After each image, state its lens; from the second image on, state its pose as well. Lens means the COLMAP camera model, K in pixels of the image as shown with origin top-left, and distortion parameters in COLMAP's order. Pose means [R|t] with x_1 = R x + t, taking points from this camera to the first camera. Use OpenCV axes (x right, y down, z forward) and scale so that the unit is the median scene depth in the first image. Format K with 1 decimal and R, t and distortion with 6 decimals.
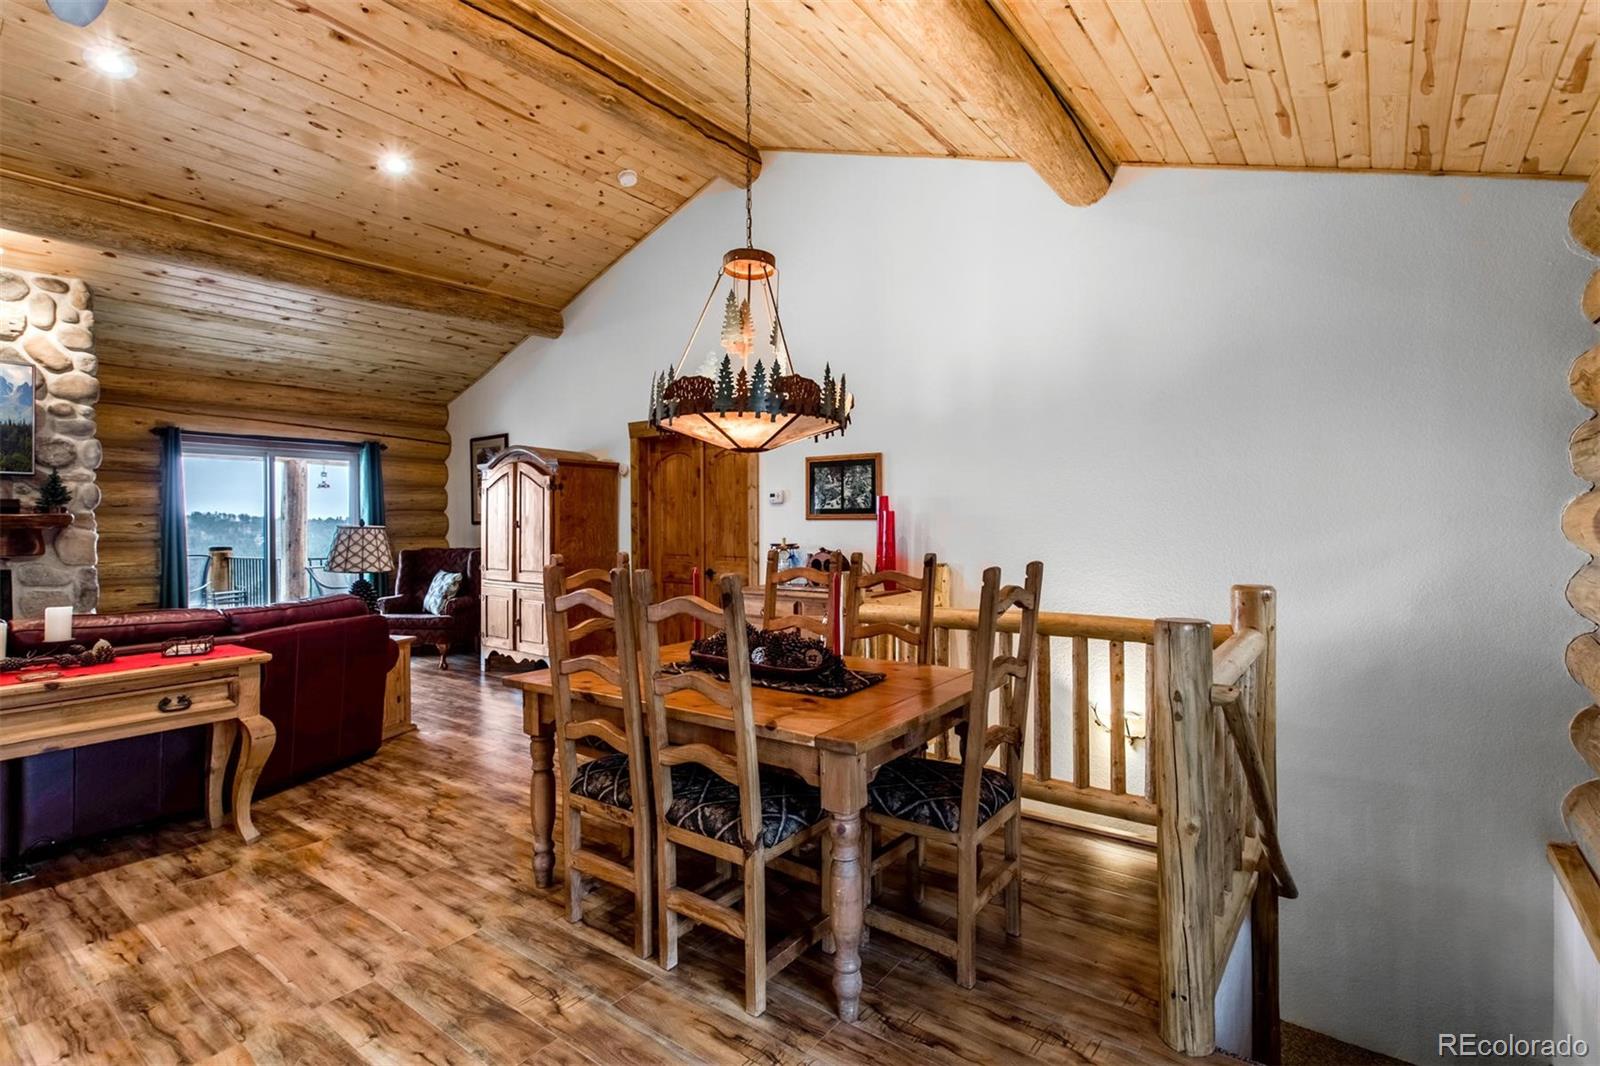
lens RADIAL K [[753.8, 0, 804.2], [0, 753.8, 530.0], [0, 0, 1]] dist [0.023253, -0.006487]
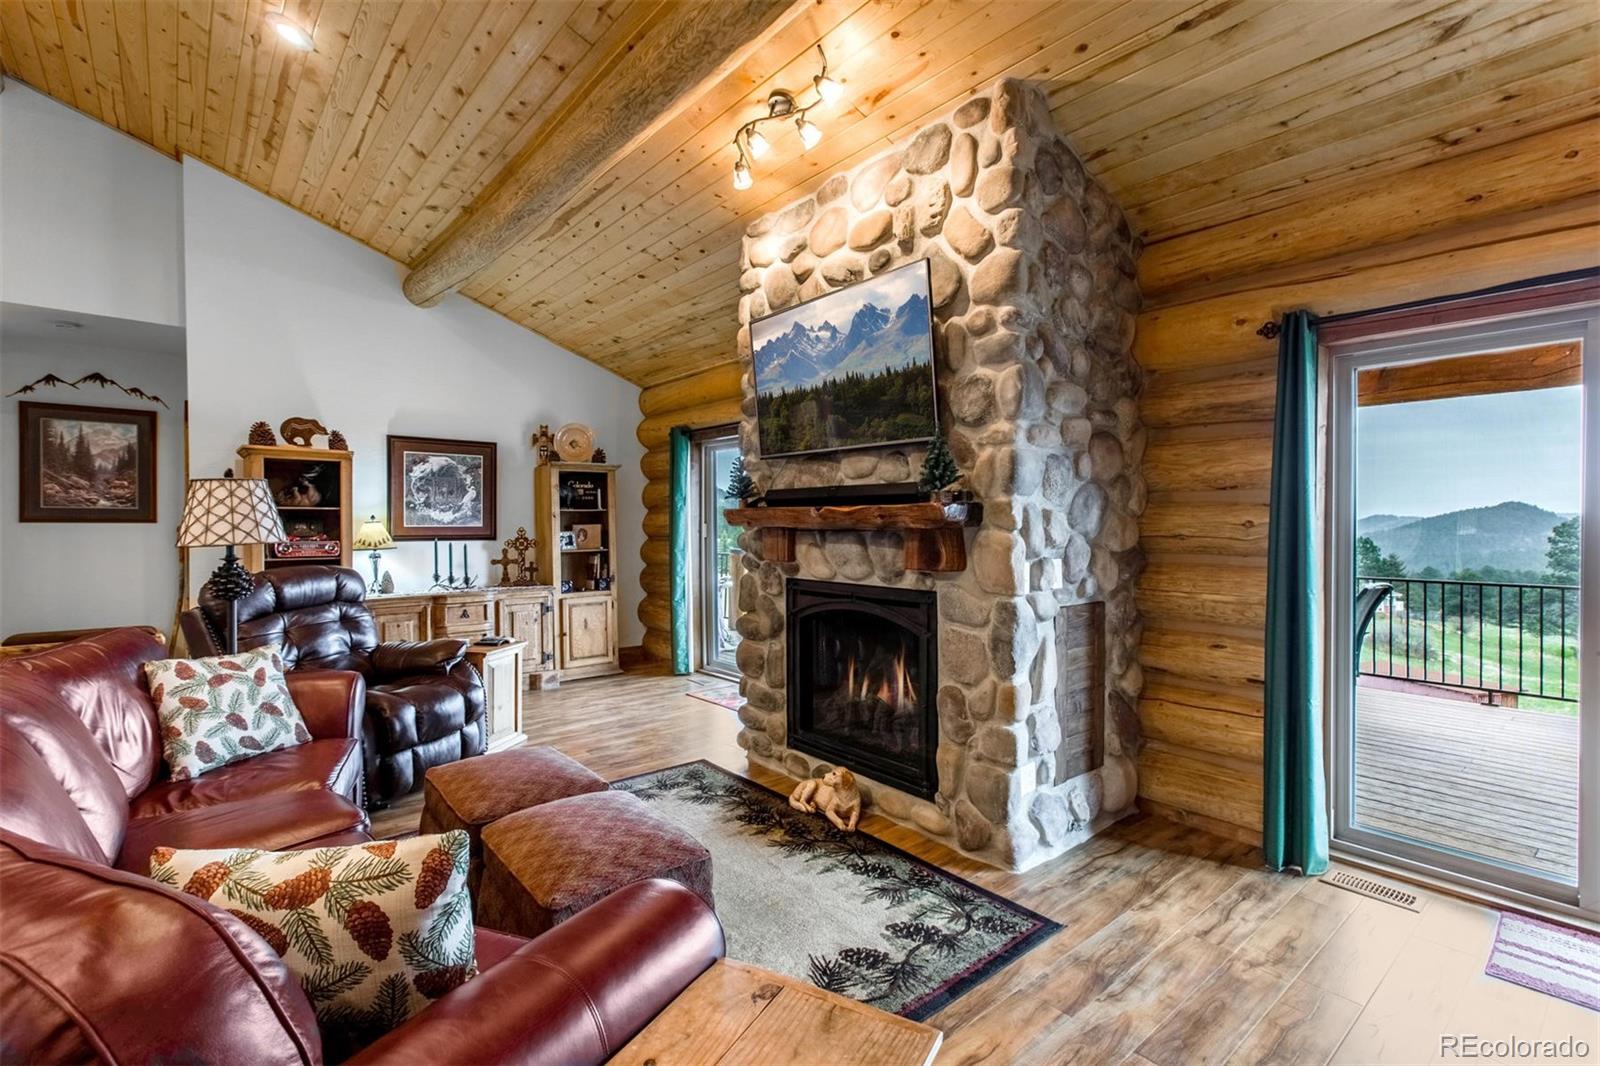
lens RADIAL K [[720.4, 0, 803.2], [0, 720.4, 537.5], [0, 0, 1]] dist [0.010308, -0.003041]
pose [[-0.216089, 0.025121, -0.976051, -0.407209], [-0.014474, 0.999477, 0.028929, -0.009490], [0.976266, 0.020379, -0.215612, 0.993297]]
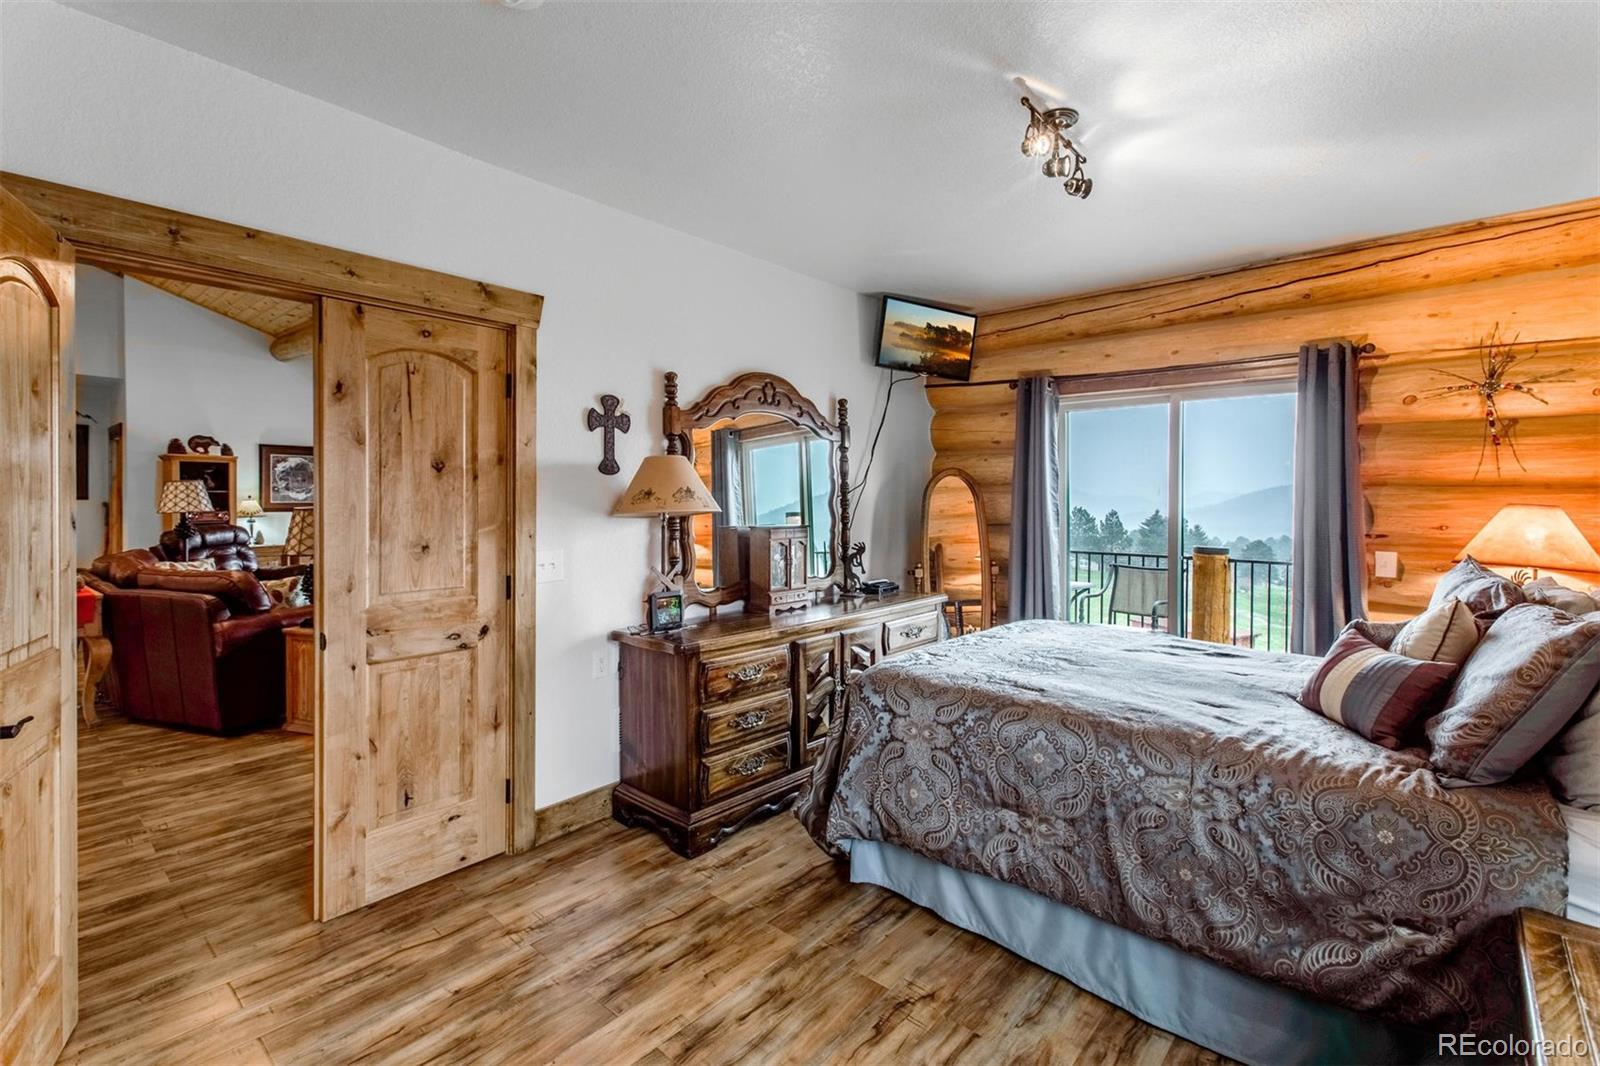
lens RADIAL K [[720.4, 0, 802.7], [0, 720.4, 510.4], [0, 0, 1]] dist [0.010308, -0.003041]
pose [[-0.074242, 0.023494, -0.996963, 0.270121], [-0.017126, 0.999545, 0.024831, -0.031543], [0.997093, 0.018918, -0.073806, 1.548920]]
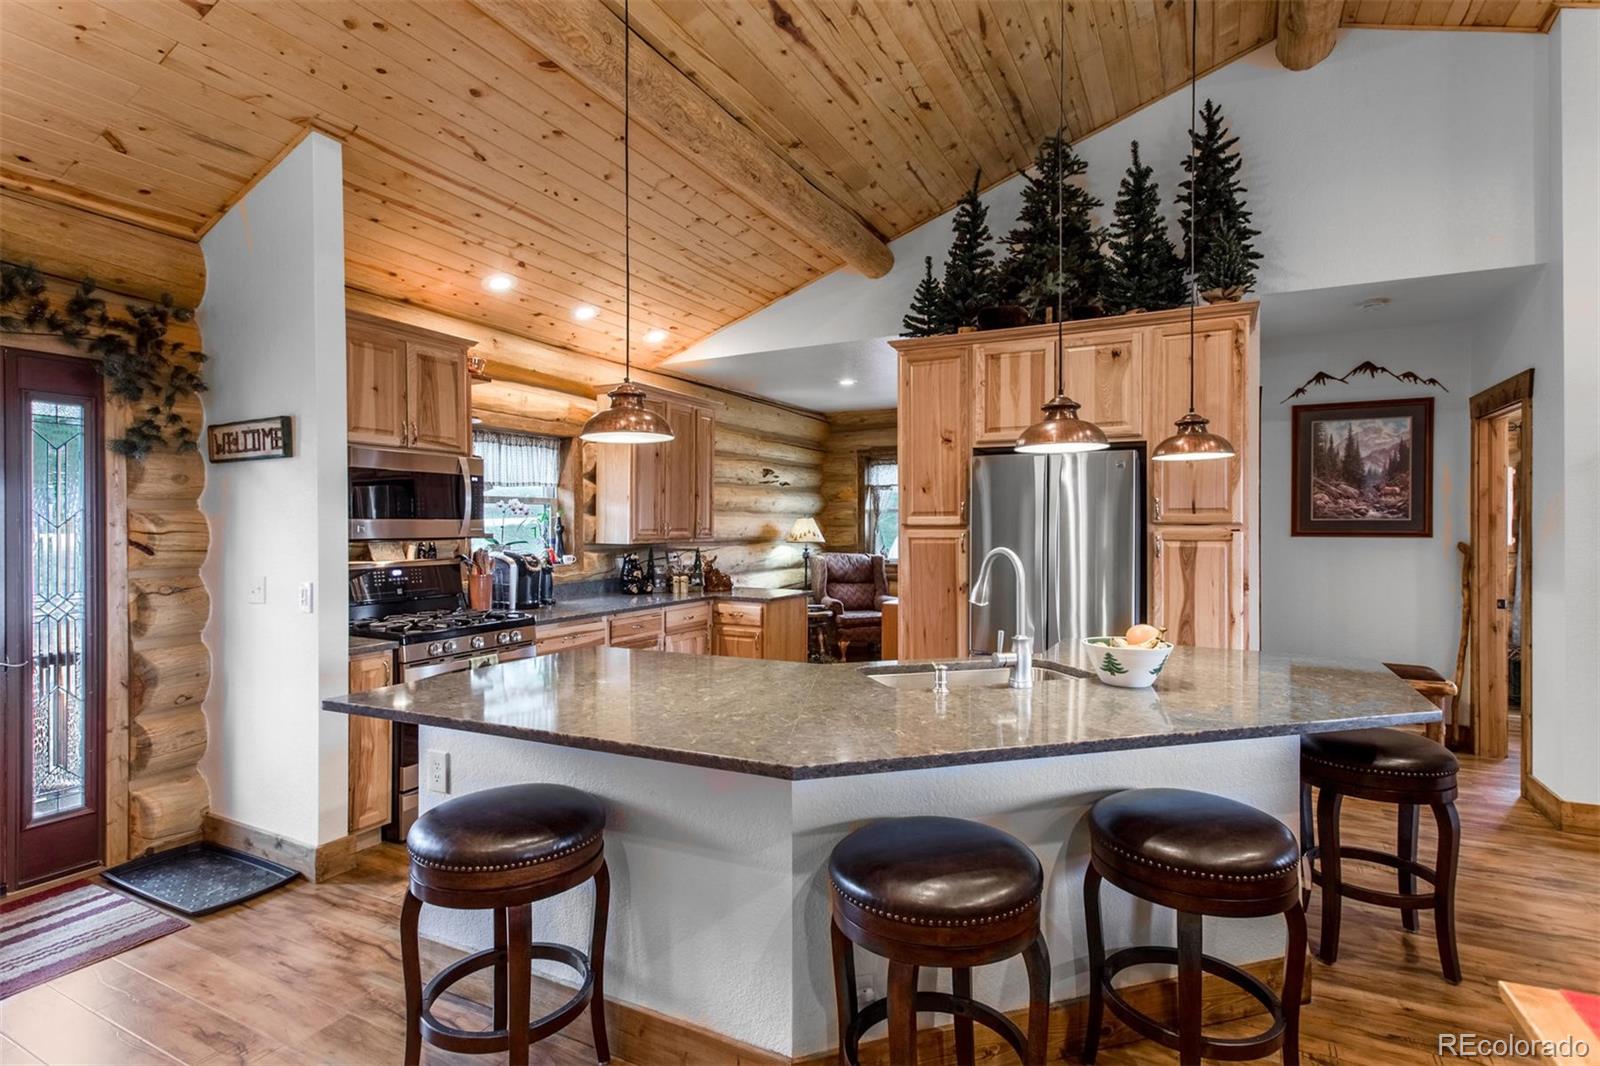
lens RADIAL K [[804.0, 0, 804.9], [0, 804.0, 516.9], [0, 0, 1]] dist [0.015843, -0.000028]
pose [[-0.984981, 0.004999, -0.172590, -0.363744], [0.004961, 0.999987, 0.000652, -0.015305], [0.172591, -0.000214, -0.984994, 0.605613]]
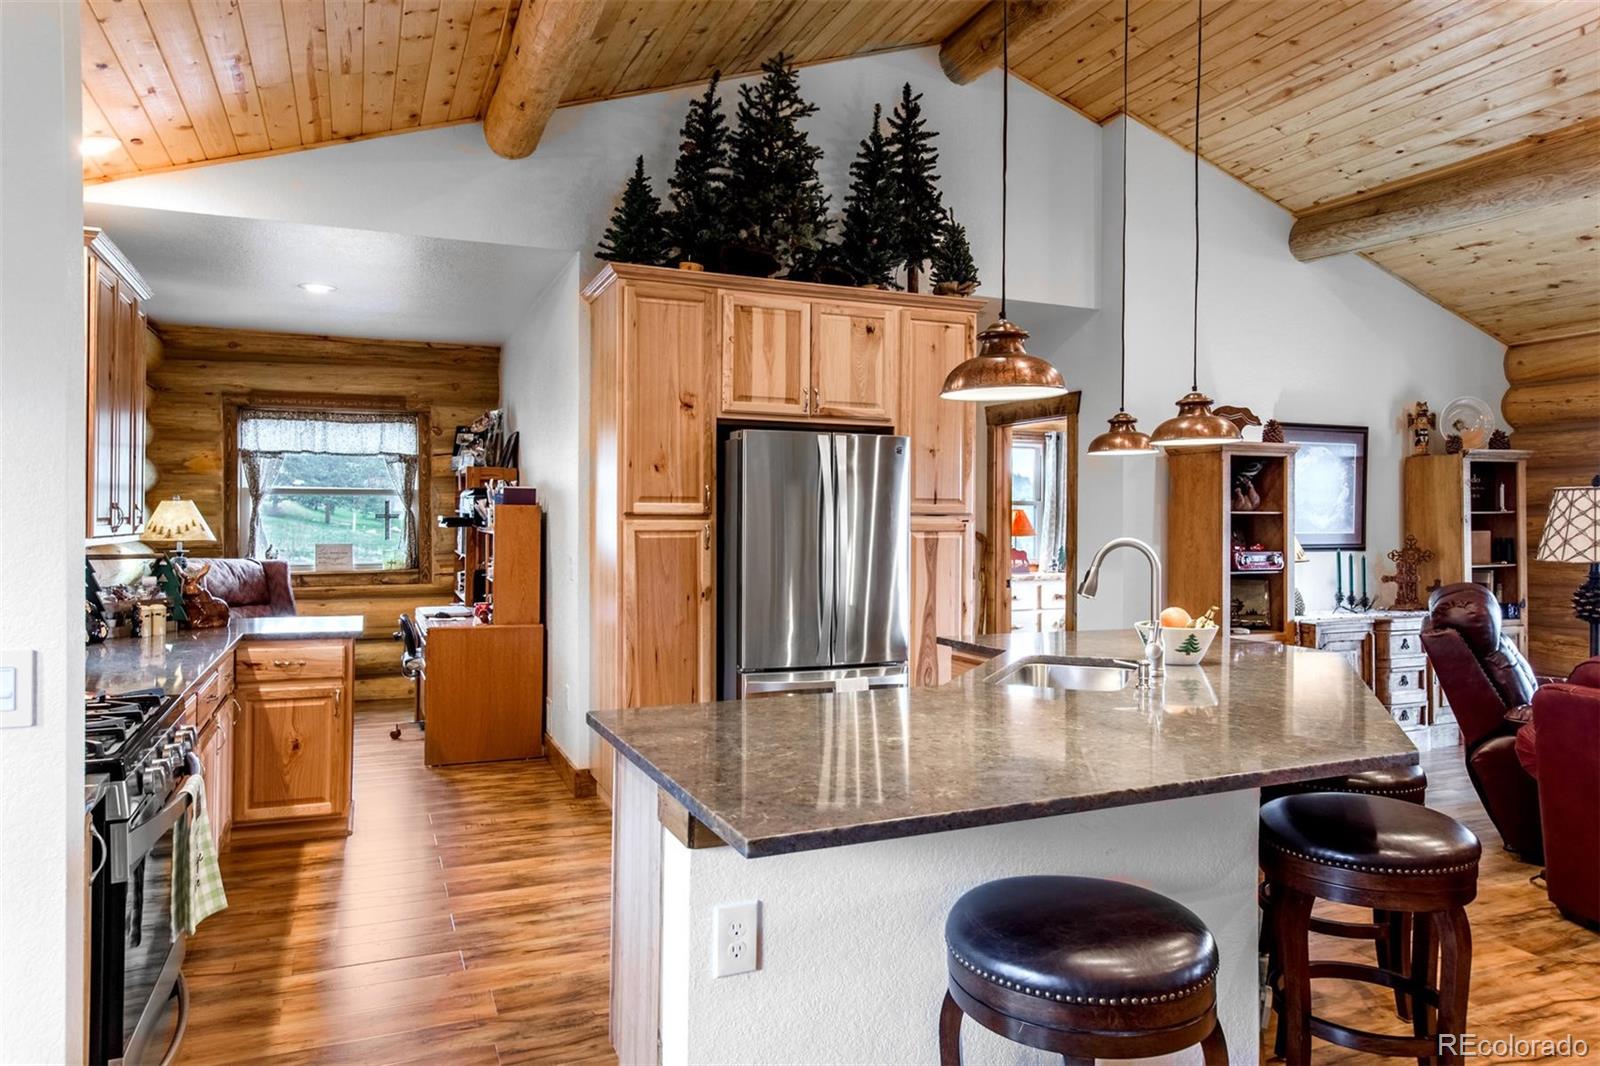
lens RADIAL K [[1049.2, 0, 789.8], [0, 1049.2, 527.4], [0, 0, 1]] dist [0.013448, 0.006849]
pose [[-0.507363, 0.010950, -0.861663, 0.072326], [-0.011883, 0.999735, 0.019702, -0.012268], [0.861651, 0.020235, -0.507098, 0.287215]]
